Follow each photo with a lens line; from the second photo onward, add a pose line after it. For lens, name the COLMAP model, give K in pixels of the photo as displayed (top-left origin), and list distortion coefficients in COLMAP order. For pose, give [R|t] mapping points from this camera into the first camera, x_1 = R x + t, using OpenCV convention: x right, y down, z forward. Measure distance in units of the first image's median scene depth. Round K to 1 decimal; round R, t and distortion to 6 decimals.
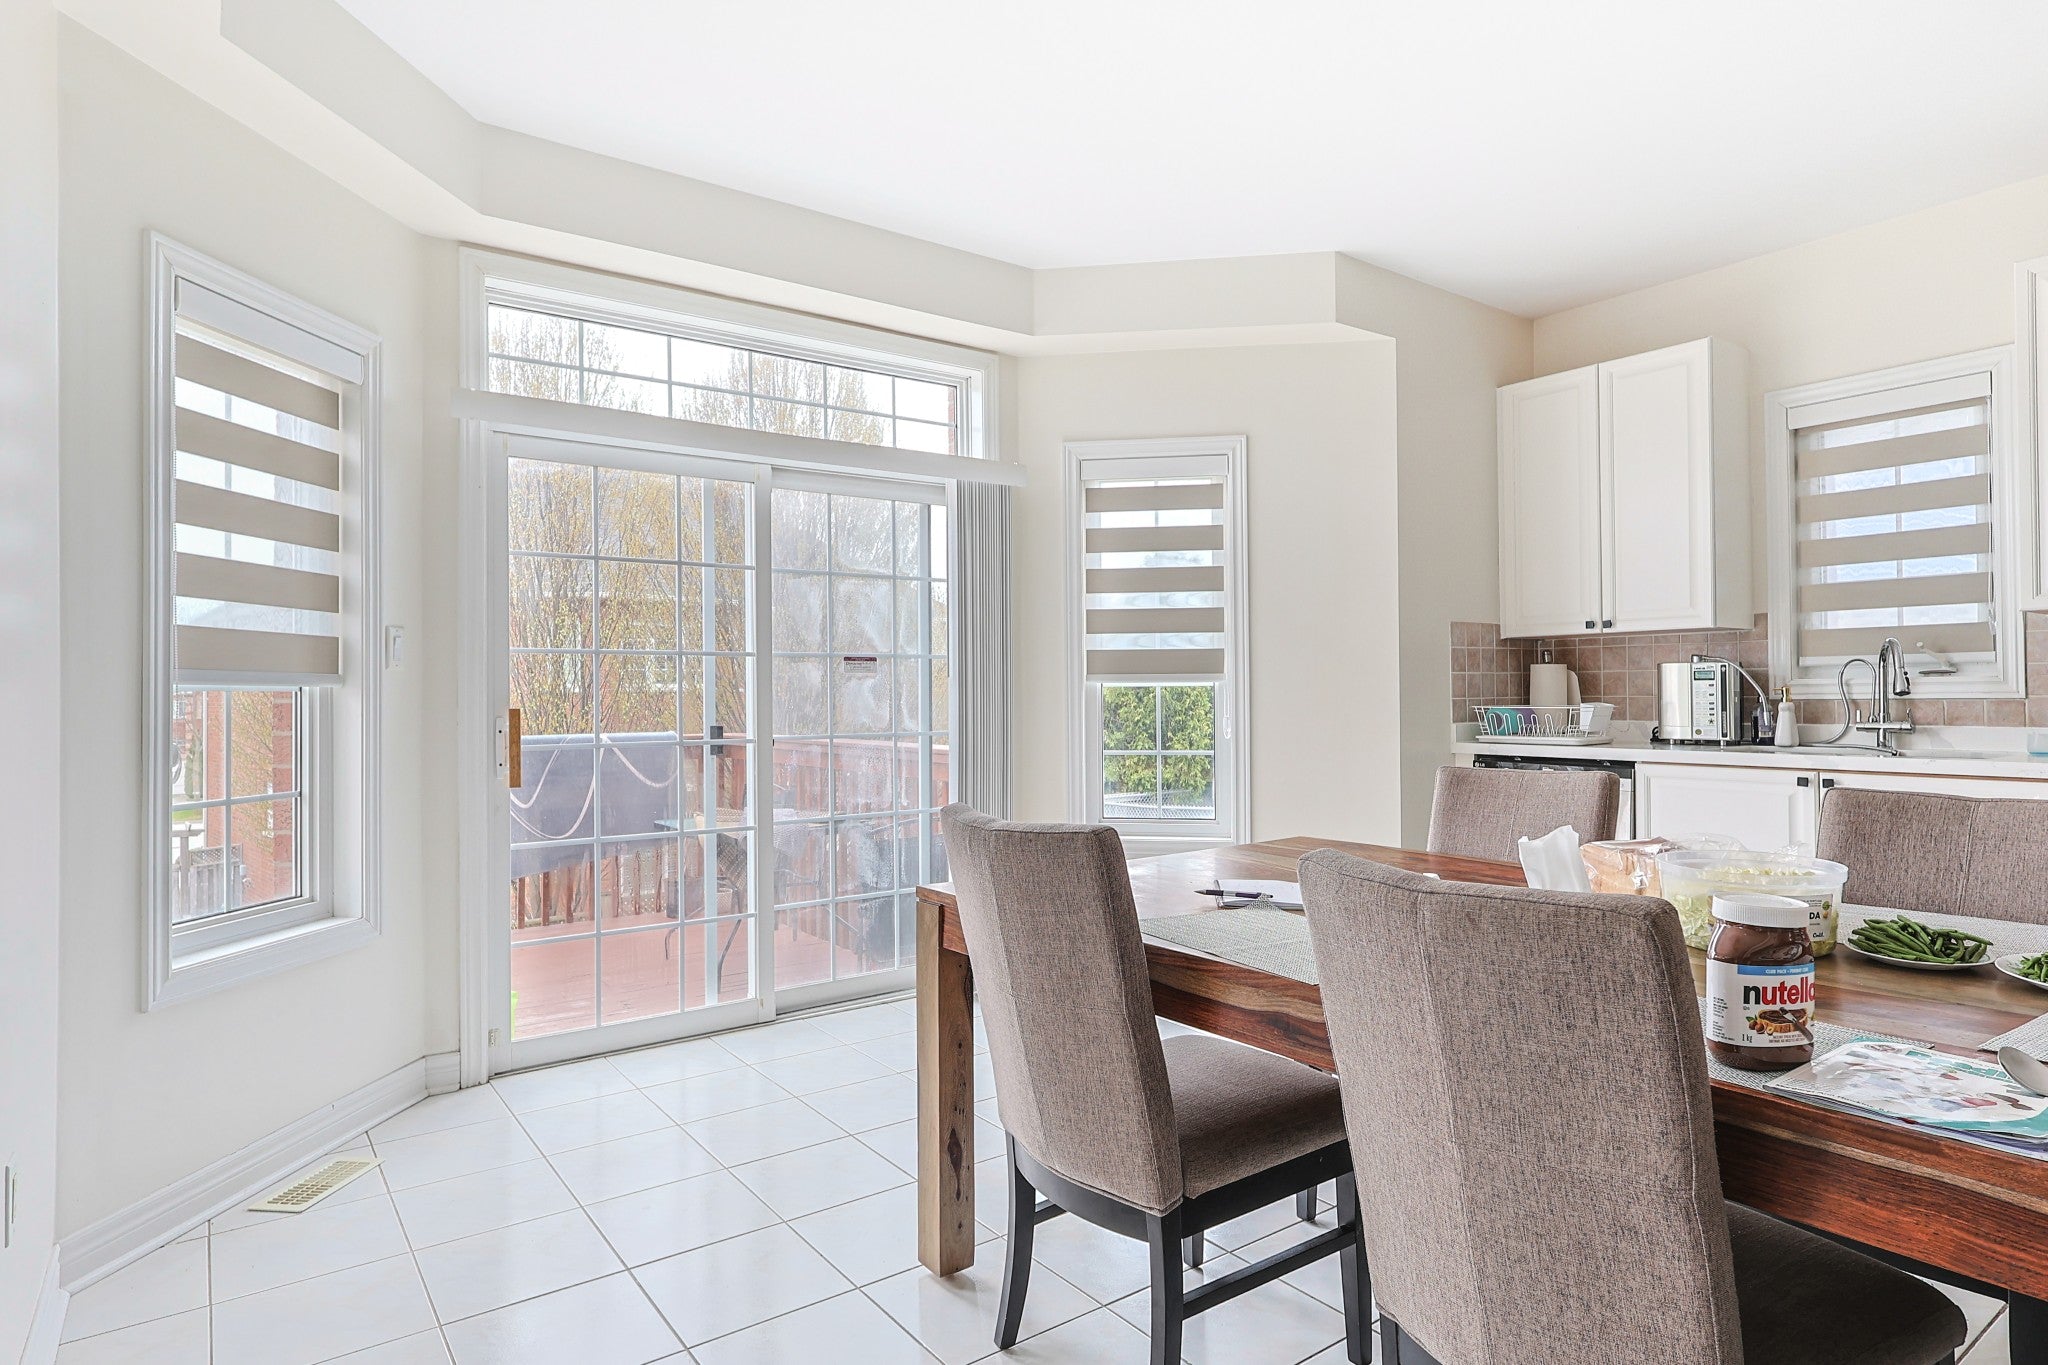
lens RADIAL K [[1117.1, 0, 1019.2], [0, 1117.1, 683.8], [0, 0, 1]] dist [0.004288, 0.000198]
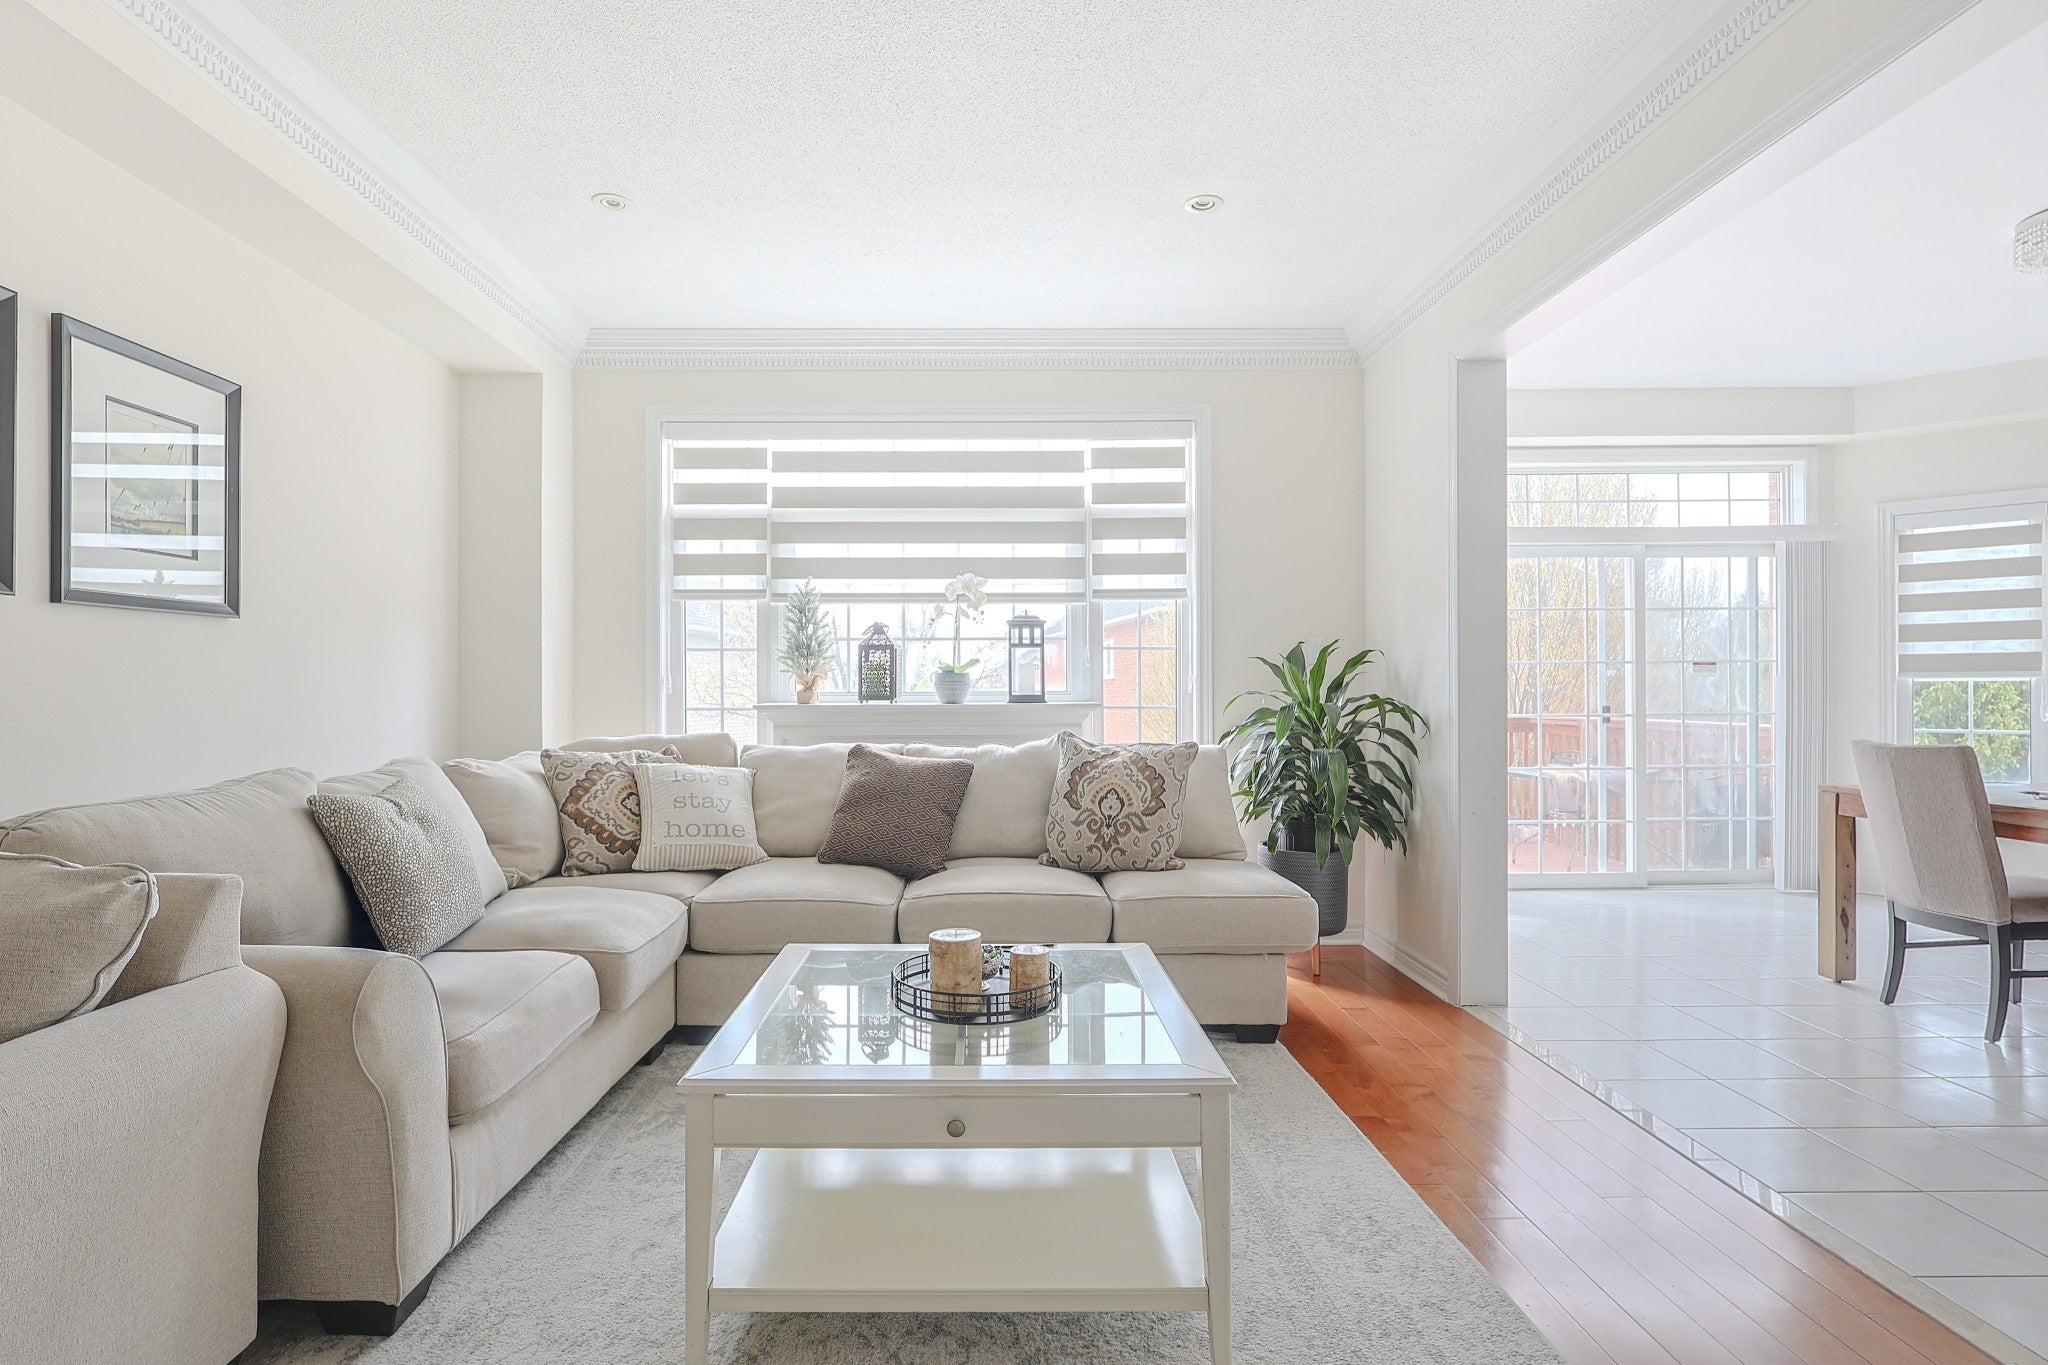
lens RADIAL K [[964.1, 0, 1031.2], [0, 964.1, 691.8], [0, 0, 1]] dist [-0.004090, 0.000060]
pose [[0.808489, 0.004822, -0.588491, -0.119260], [0.003111, 0.999917, 0.012467, -0.003552], [0.588503, -0.011910, 0.808407, -0.646749]]
